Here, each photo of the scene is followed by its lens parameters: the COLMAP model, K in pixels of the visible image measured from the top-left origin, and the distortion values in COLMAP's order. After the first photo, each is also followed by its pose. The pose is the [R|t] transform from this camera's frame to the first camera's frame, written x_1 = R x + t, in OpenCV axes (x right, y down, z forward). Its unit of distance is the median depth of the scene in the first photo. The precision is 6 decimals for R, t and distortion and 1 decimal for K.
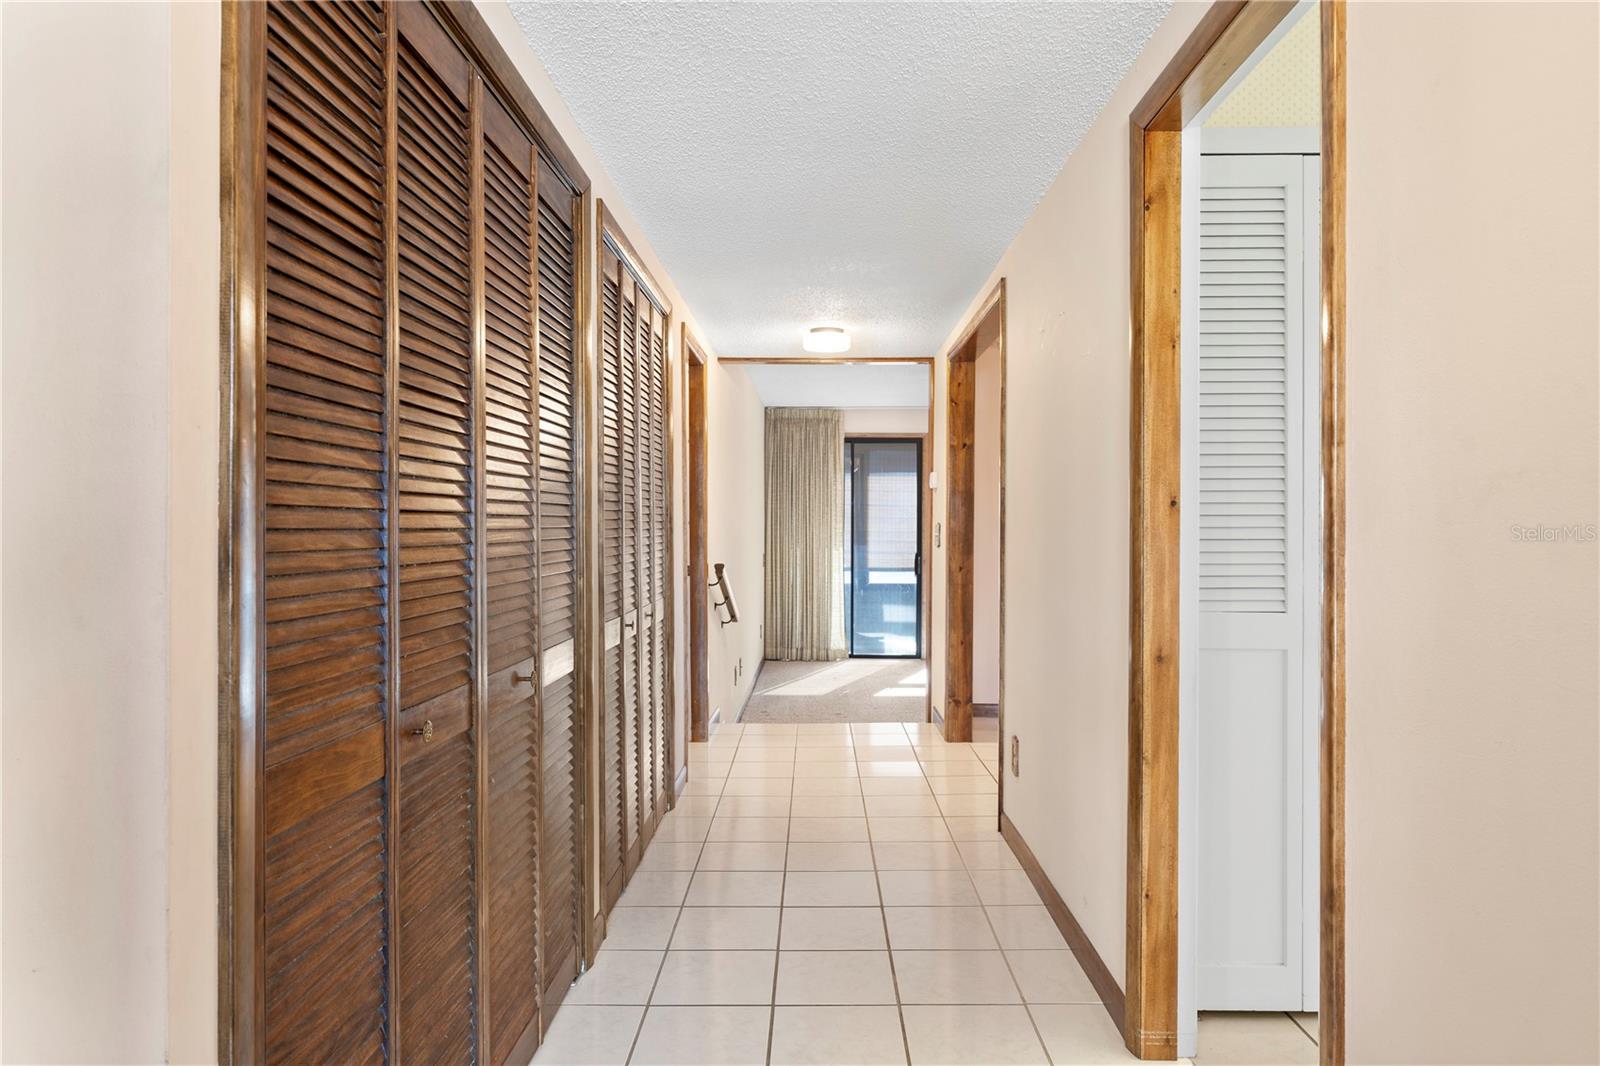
lens RADIAL K [[986.0, 0, 803.6], [0, 986.0, 539.3], [0, 0, 1]] dist [0.000522, 0.000028]
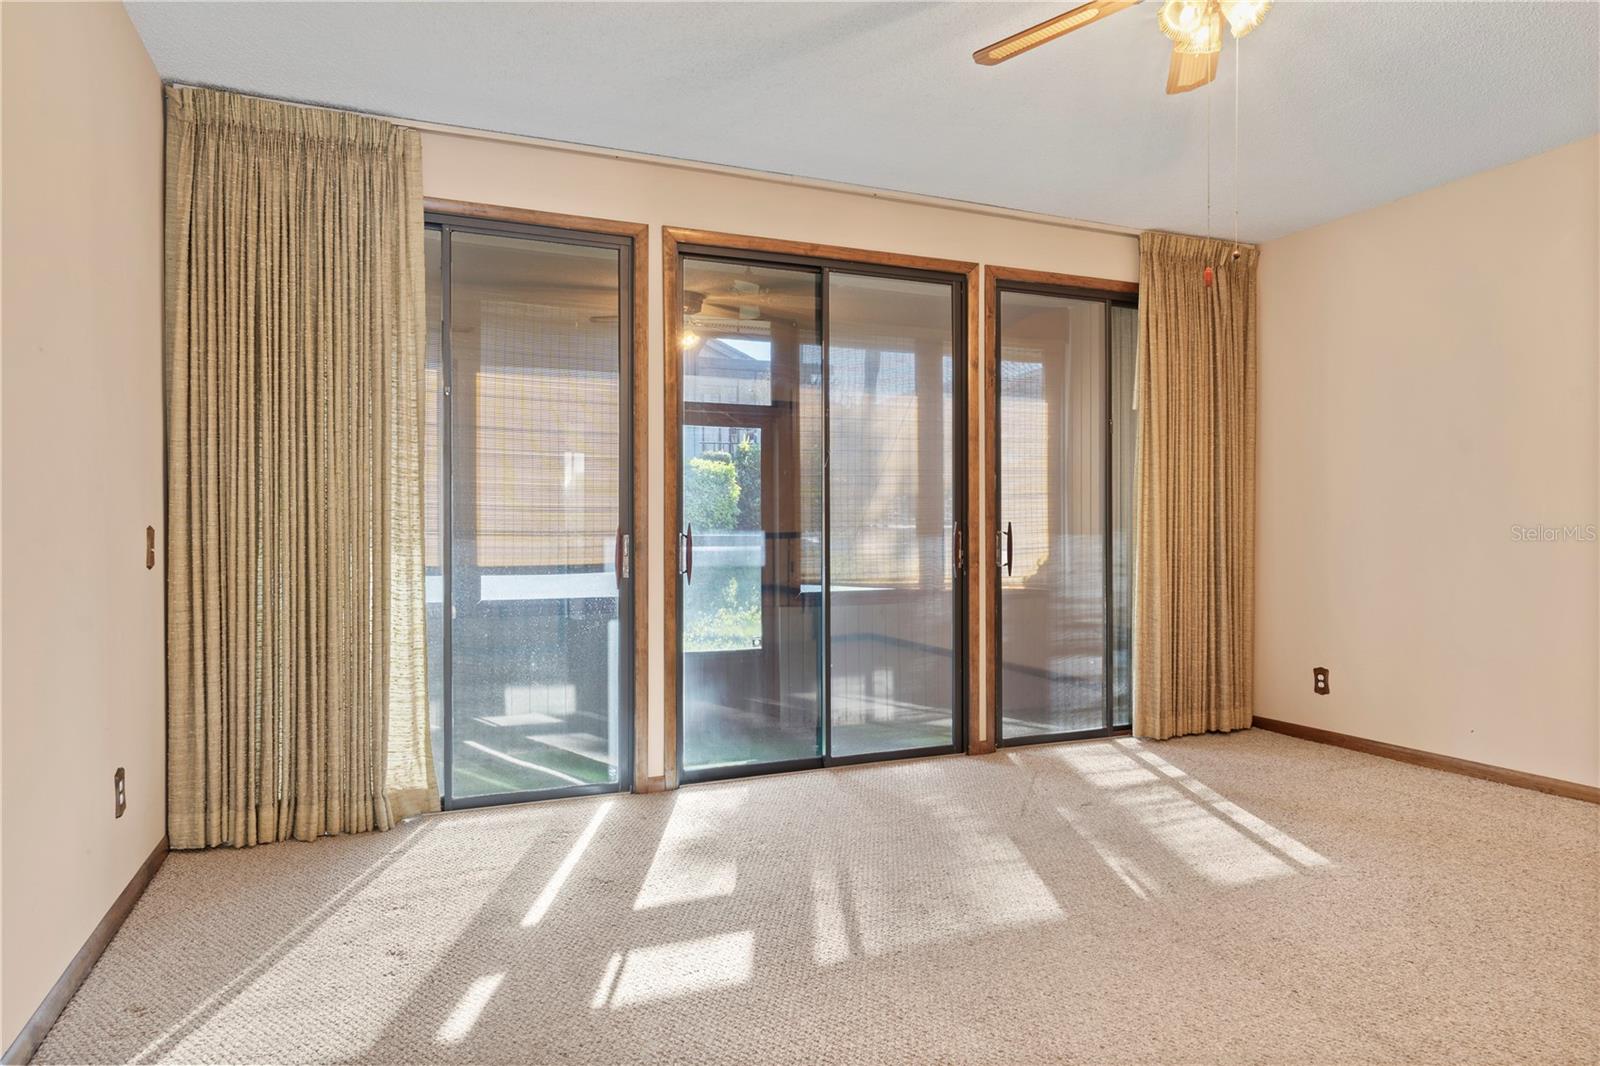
lens RADIAL K [[986.0, 0, 802.6], [0, 986.0, 544.2], [0, 0, 1]] dist [0.000522, 0.000028]
pose [[0.916440, -0.007114, 0.400110, 0.023432], [0.004877, 0.999966, 0.006607, 0.018900], [-0.400143, -0.004104, 0.916443, 0.611878]]
